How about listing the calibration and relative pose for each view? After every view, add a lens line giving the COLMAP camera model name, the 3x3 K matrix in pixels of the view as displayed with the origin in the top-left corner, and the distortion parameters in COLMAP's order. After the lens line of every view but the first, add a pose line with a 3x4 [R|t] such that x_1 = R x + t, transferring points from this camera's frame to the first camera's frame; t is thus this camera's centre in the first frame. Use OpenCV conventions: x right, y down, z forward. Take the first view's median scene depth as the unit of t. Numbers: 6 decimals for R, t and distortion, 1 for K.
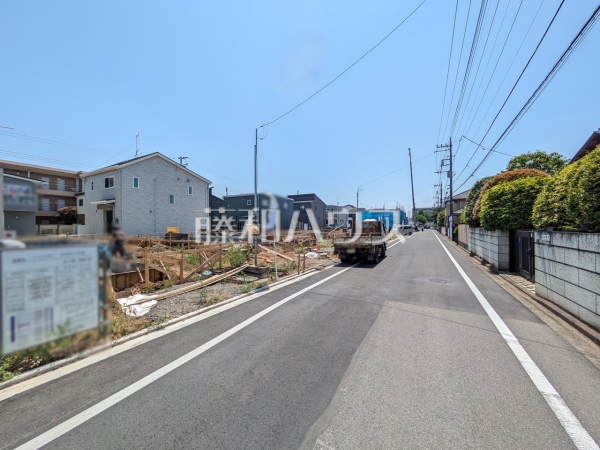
lens RADIAL K [[236.3, 0, 299.8], [0, 236.3, 226.0], [0, 0, 1]] dist [0.001999, 0.000211]
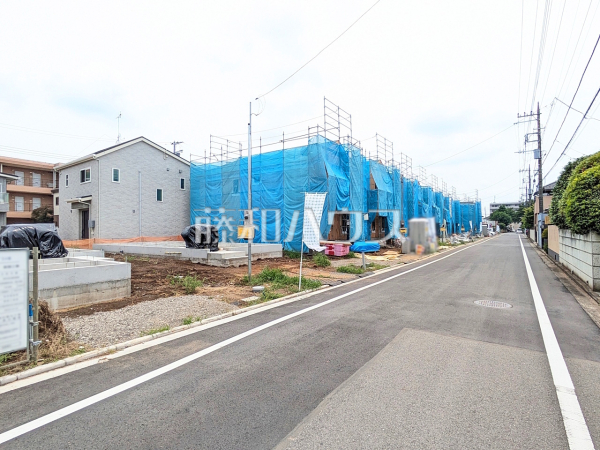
lens RADIAL K [[314.4, 0, 299.0], [0, 314.4, 224.7], [0, 0, 1]] dist [-0.001338, 0.002723]
pose [[0.994704, -0.004294, -0.102688, 0.097111], [0.002980, 0.999912, -0.012945, 0.004956], [0.102735, 0.012571, 0.994629, -0.003872]]
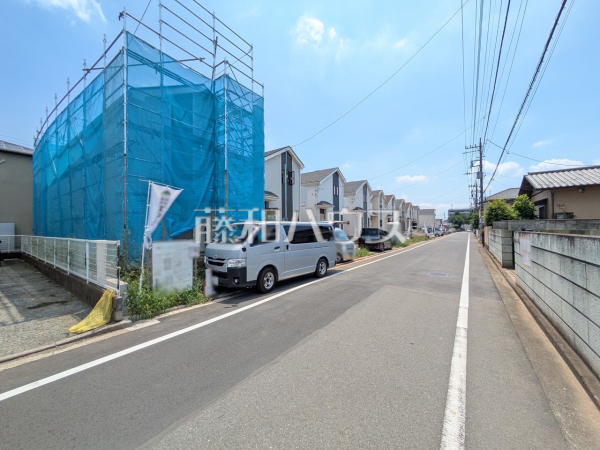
lens RADIAL K [[236.3, 0, 301.1], [0, 236.3, 228.3], [0, 0, 1]] dist [0.001999, 0.000211]
pose [[0.993534, -0.005462, -0.113403, 0.037466], [0.005125, 0.999982, -0.003261, 0.002122], [0.113419, 0.002659, 0.993544, -0.243243]]
